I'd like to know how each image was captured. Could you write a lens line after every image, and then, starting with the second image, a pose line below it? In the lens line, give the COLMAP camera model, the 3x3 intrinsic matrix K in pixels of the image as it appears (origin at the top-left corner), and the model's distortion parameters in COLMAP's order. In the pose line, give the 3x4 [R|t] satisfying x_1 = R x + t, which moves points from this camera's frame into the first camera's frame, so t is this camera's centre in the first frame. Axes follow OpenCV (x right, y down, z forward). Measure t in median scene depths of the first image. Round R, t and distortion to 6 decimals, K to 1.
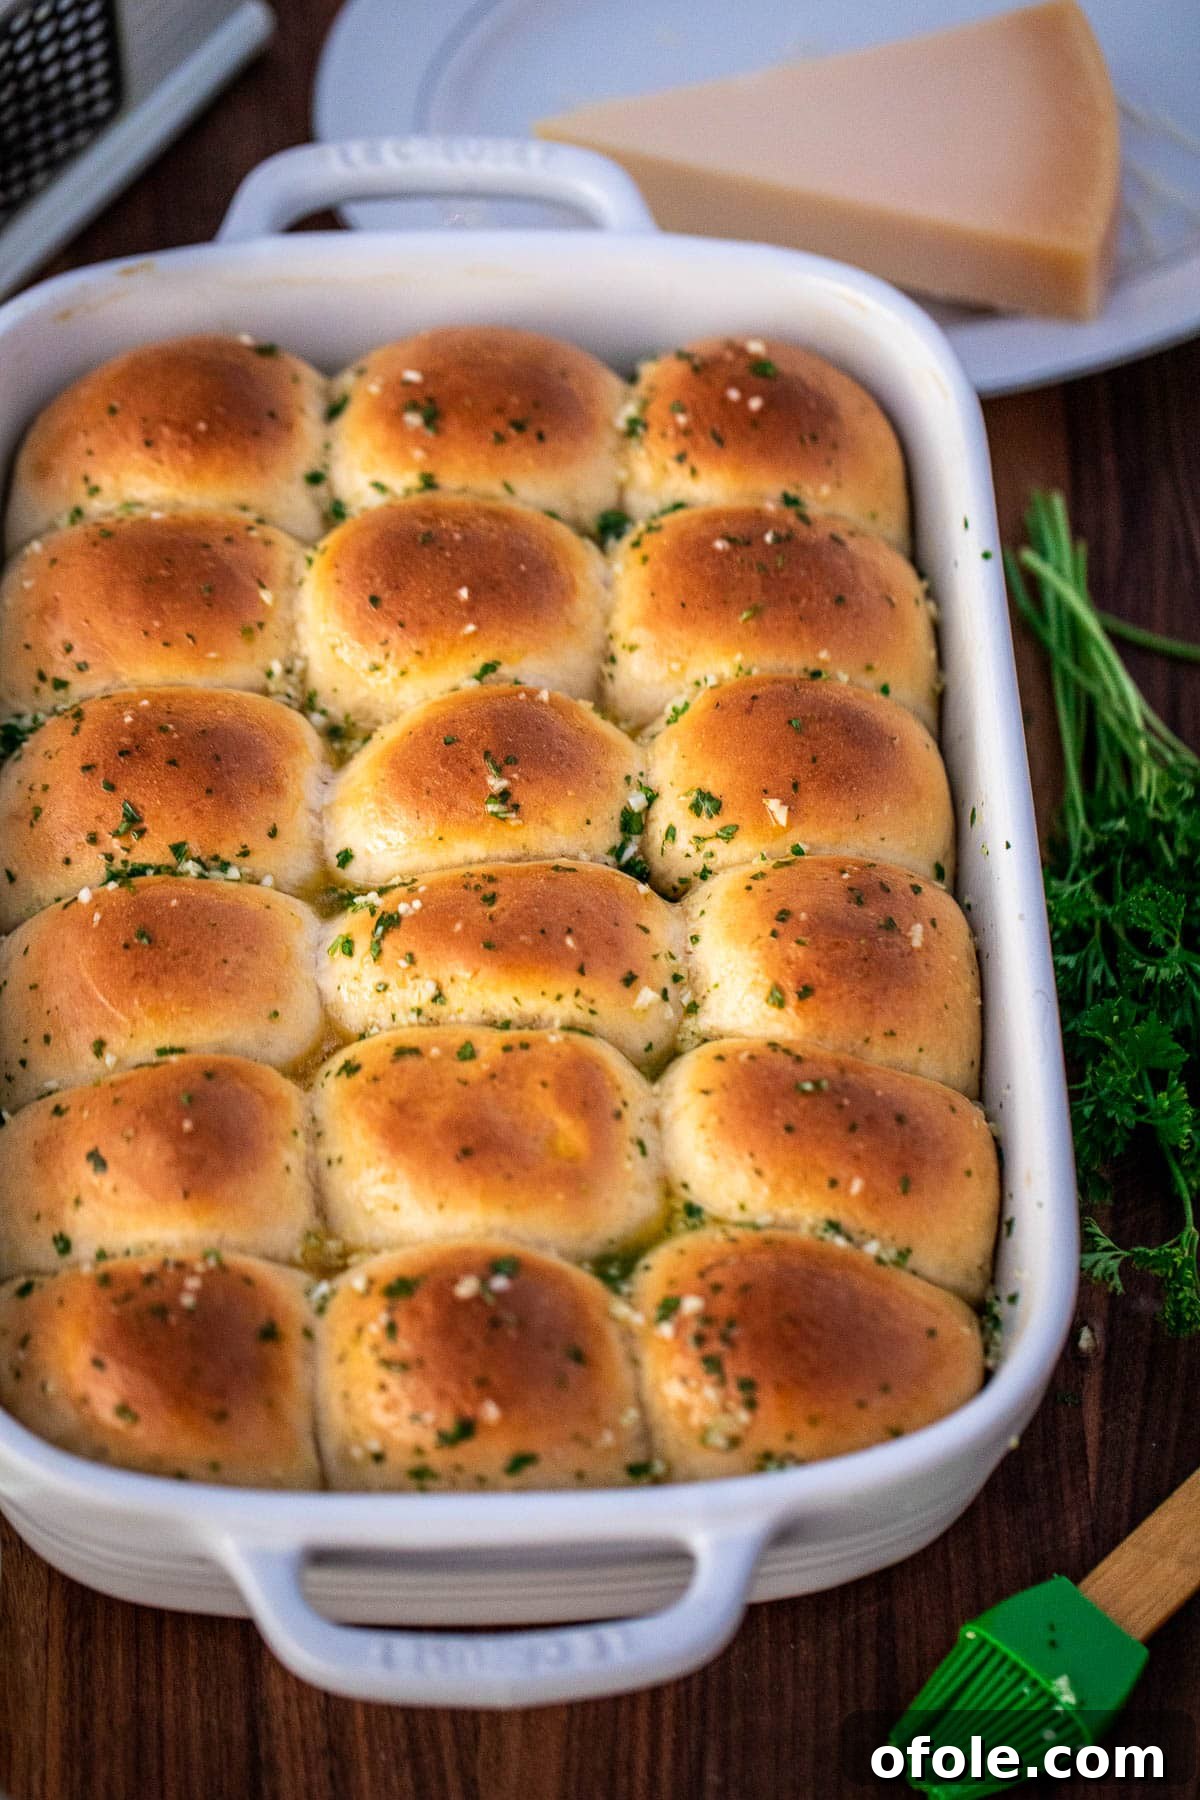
lens RADIAL K [[5336.2, 0, 600.0], [0, 5336.2, 900.0], [0, 0, 1]] dist [0.061051, 1.633256]
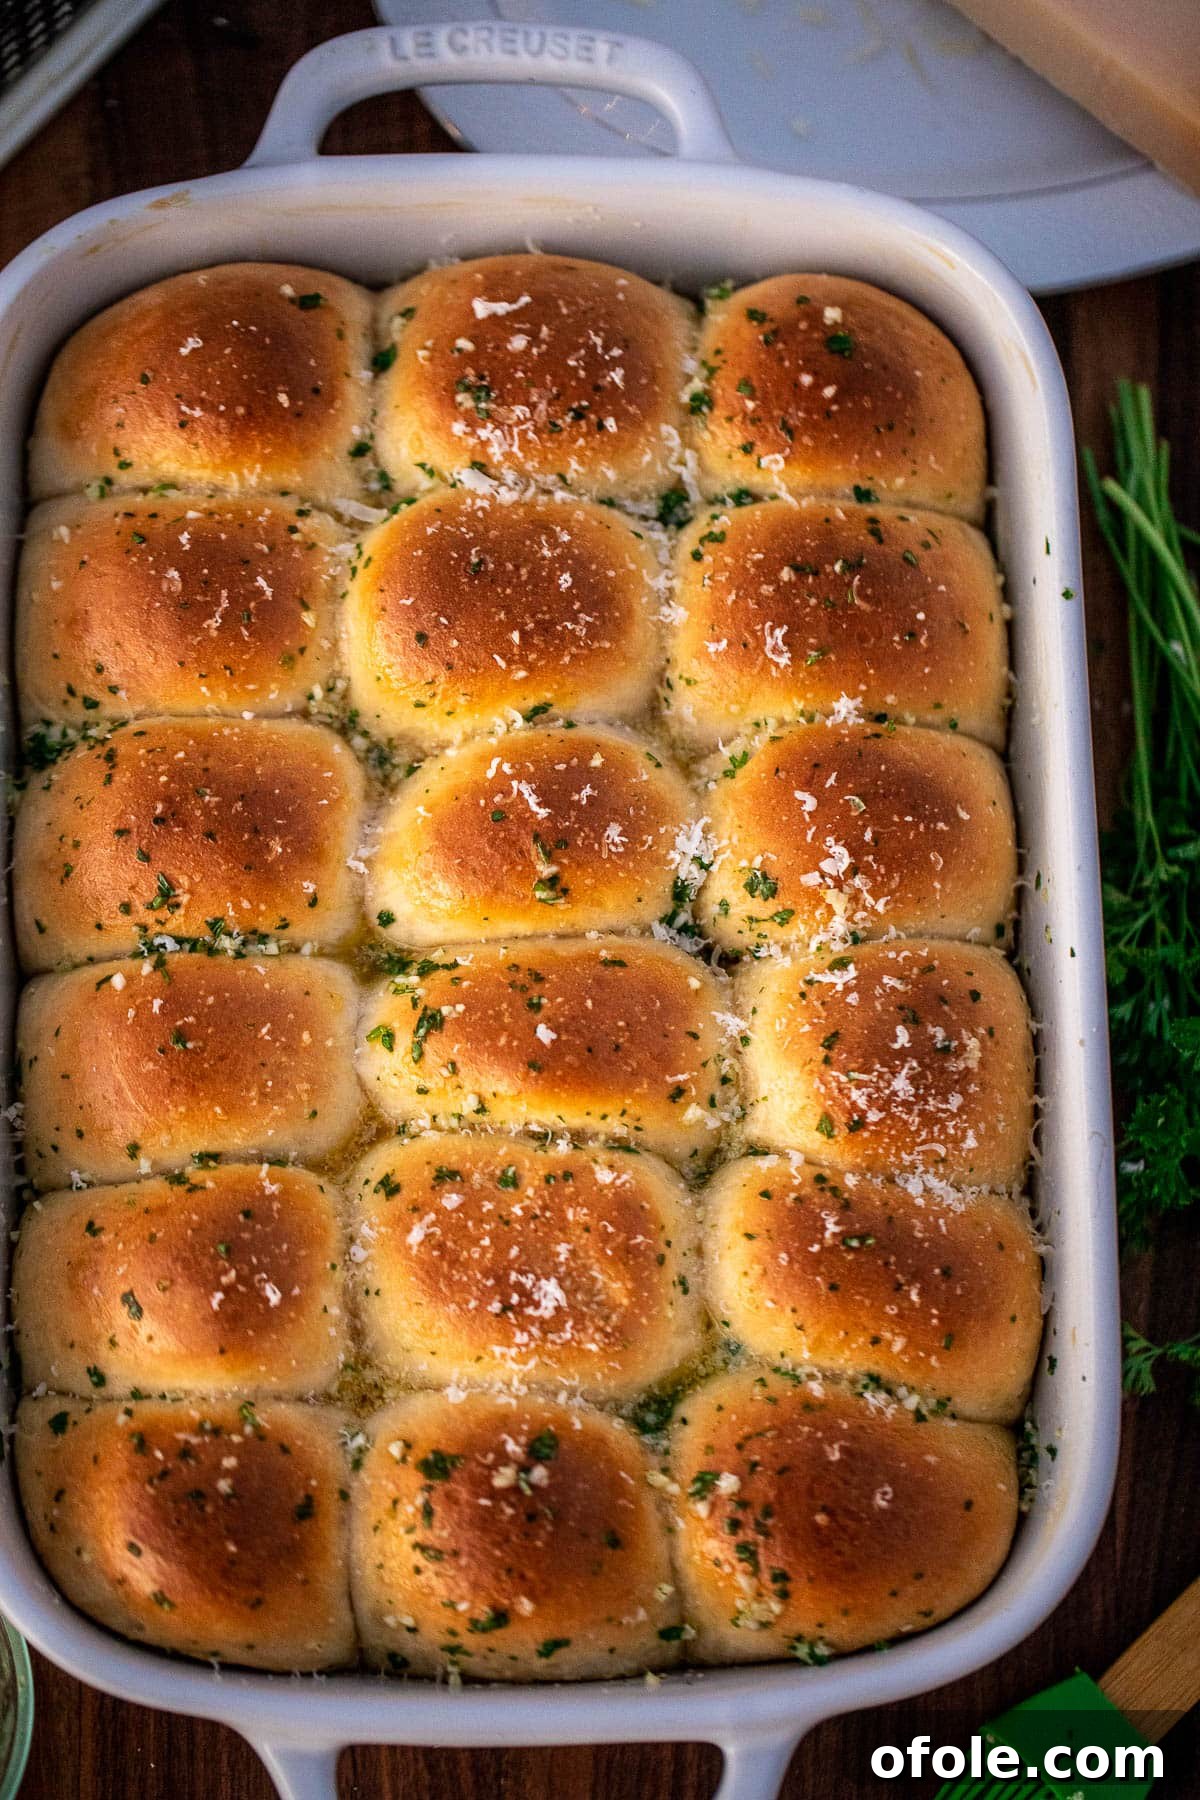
lens RADIAL K [[5336.2, 0, 600.0], [0, 5336.2, 900.0], [0, 0, 1]] dist [0.061051, 1.633256]
pose [[0.999547, 0.029284, 0.006957, -0.016240], [-0.029918, 0.941399, 0.335965, -0.344019], [0.003289, -0.336021, 0.941849, 0.092232]]
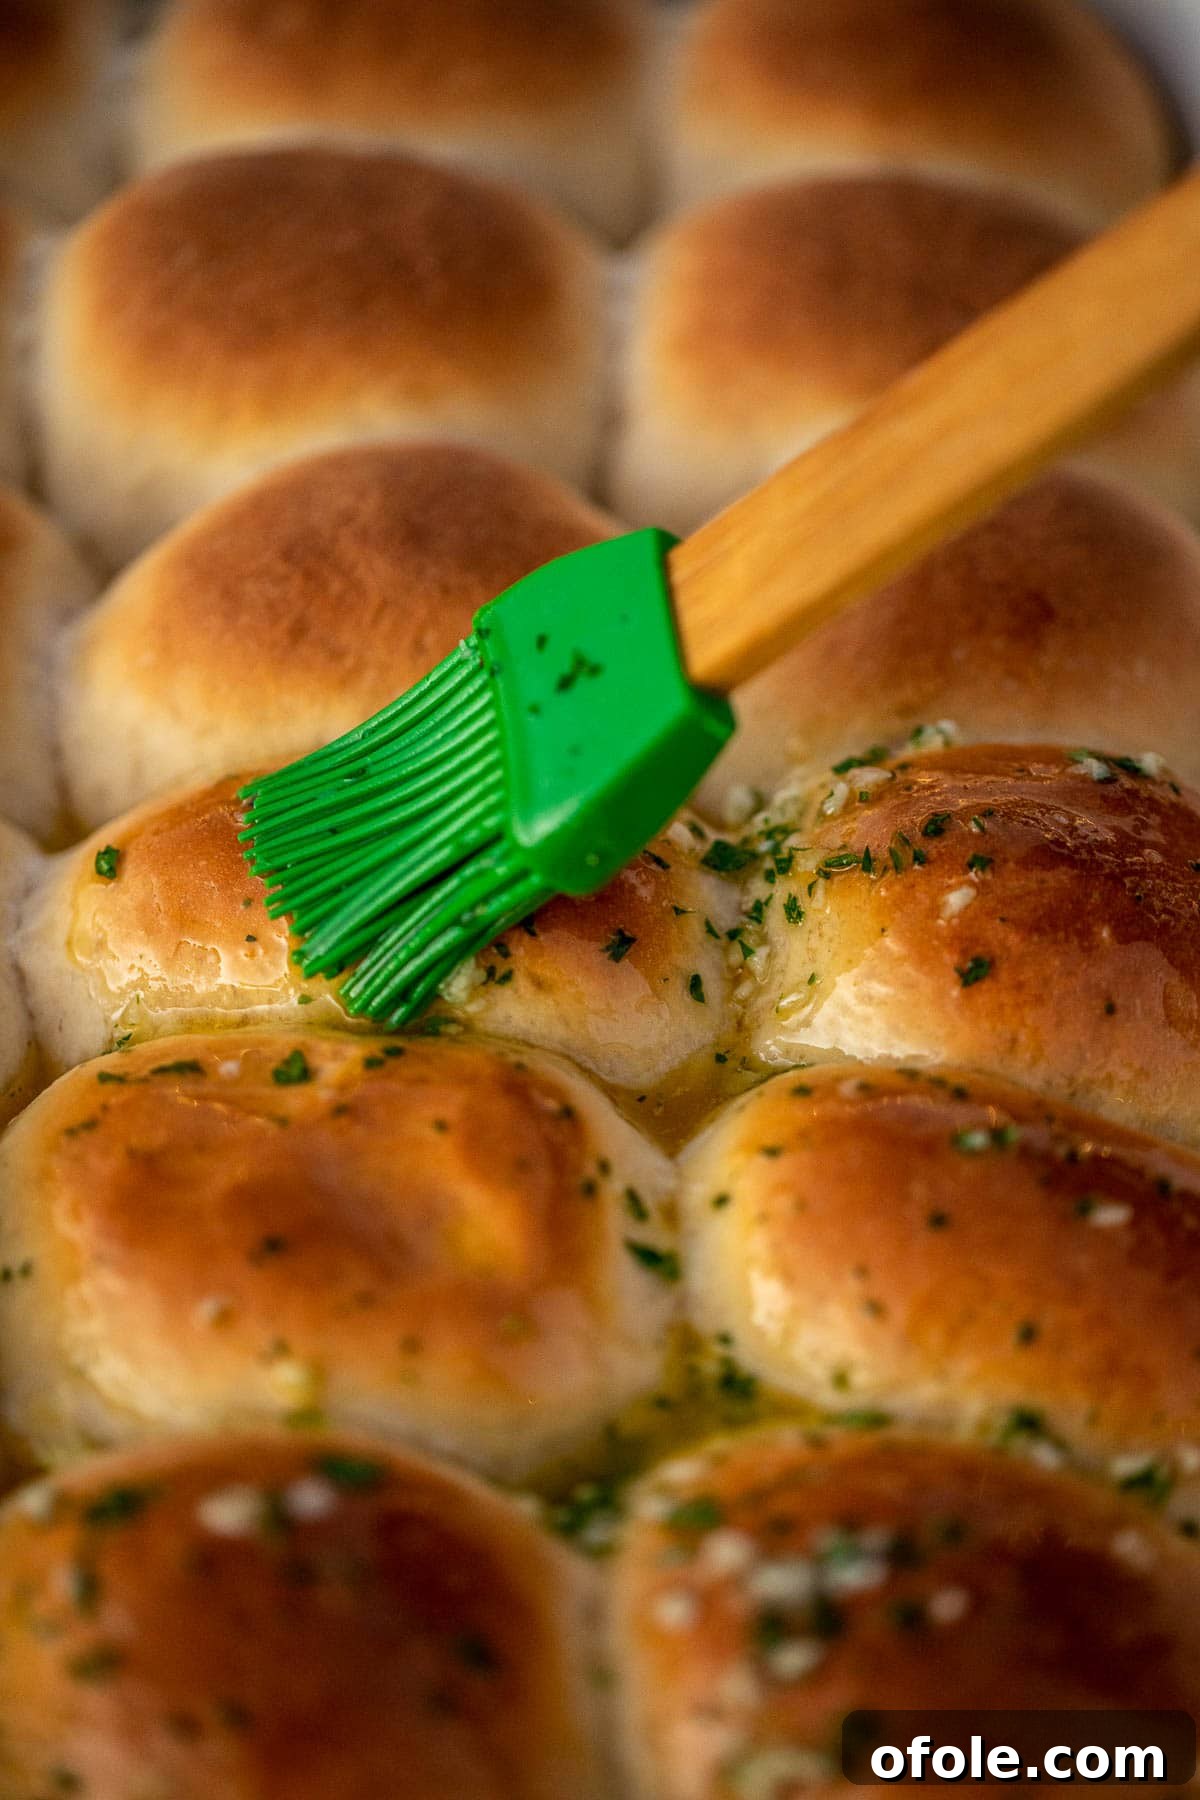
lens RADIAL K [[5363.2, 0, 600.0], [0, 5363.2, 900.0], [0, 0, 1]] dist [-0.414814, 0.055284]
pose [[0.999286, 0.019717, -0.032221, 0.019081], [-0.024028, 0.989944, -0.139407, 0.080318], [0.029148, 0.140081, 0.989711, 0.497013]]
